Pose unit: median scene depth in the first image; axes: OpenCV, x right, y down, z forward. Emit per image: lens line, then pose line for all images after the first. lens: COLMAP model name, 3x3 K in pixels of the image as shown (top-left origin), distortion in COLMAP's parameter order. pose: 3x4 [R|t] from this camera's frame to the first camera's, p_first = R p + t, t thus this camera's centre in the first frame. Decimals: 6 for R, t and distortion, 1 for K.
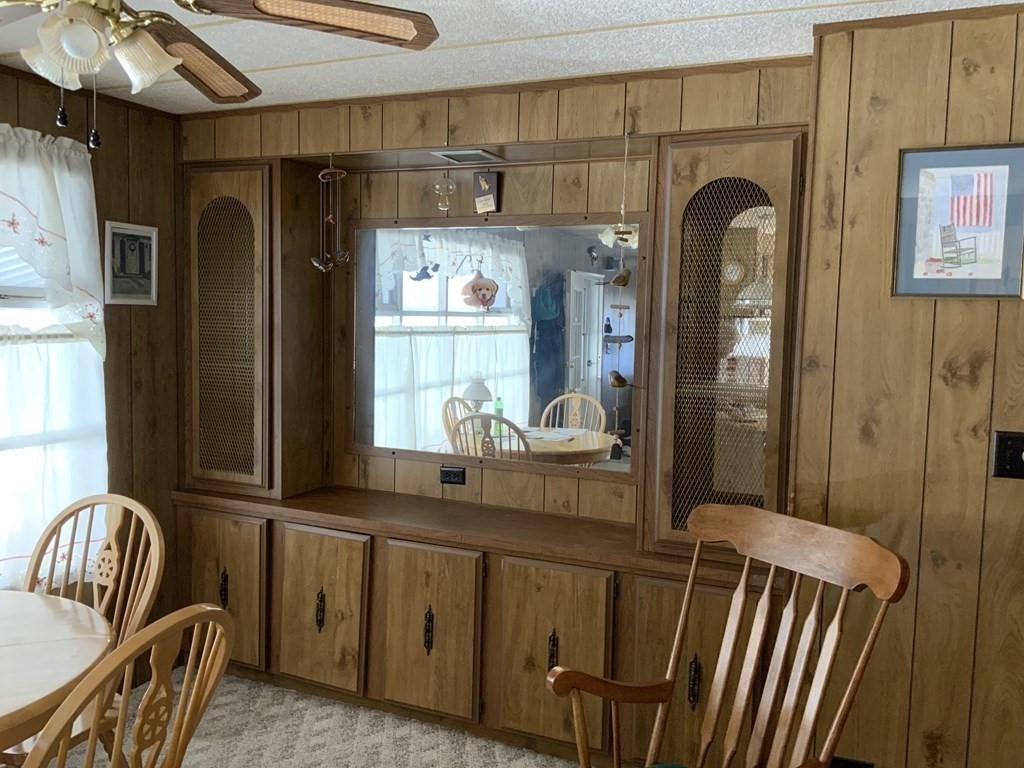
lens RADIAL K [[860.5, 0, 510.9], [0, 860.5, 387.3], [0, 0, 1]] dist [0.003895, 0.004923]
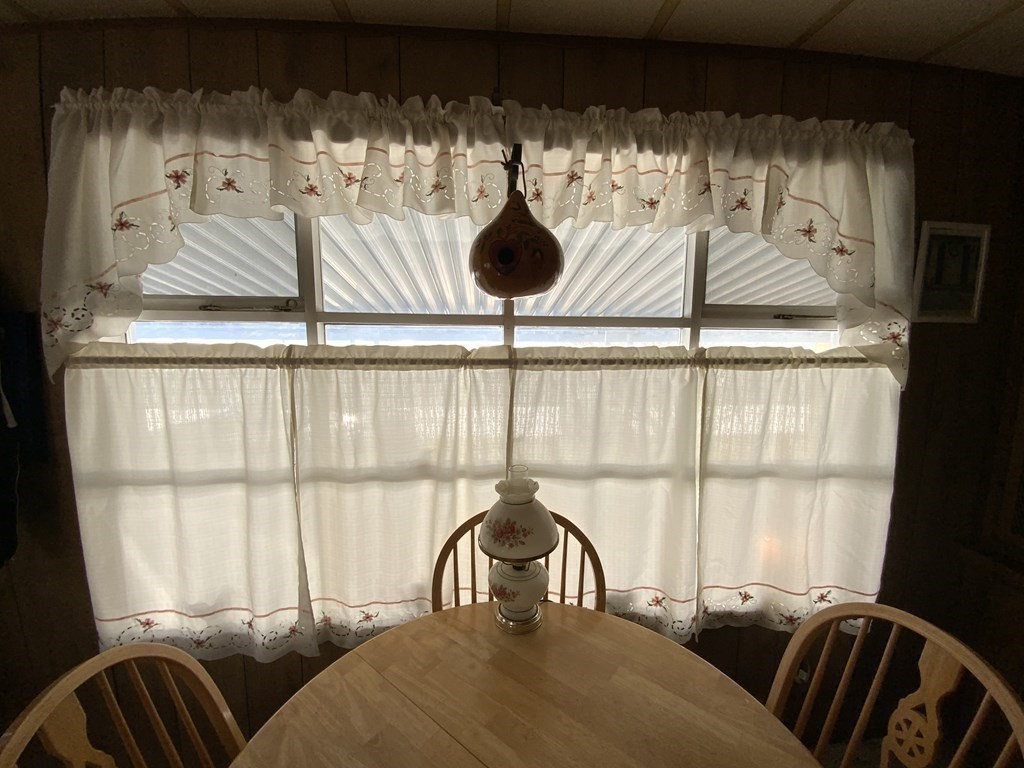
lens RADIAL K [[413.7, 0, 510.1], [0, 413.7, 384.9], [0, 0, 1]] dist [-0.014140, -0.001270]
pose [[0.443975, 0.097039, -0.890769, -0.307616], [-0.064104, 0.995011, 0.076445, -0.044818], [0.893743, 0.023162, 0.447981, 0.514363]]
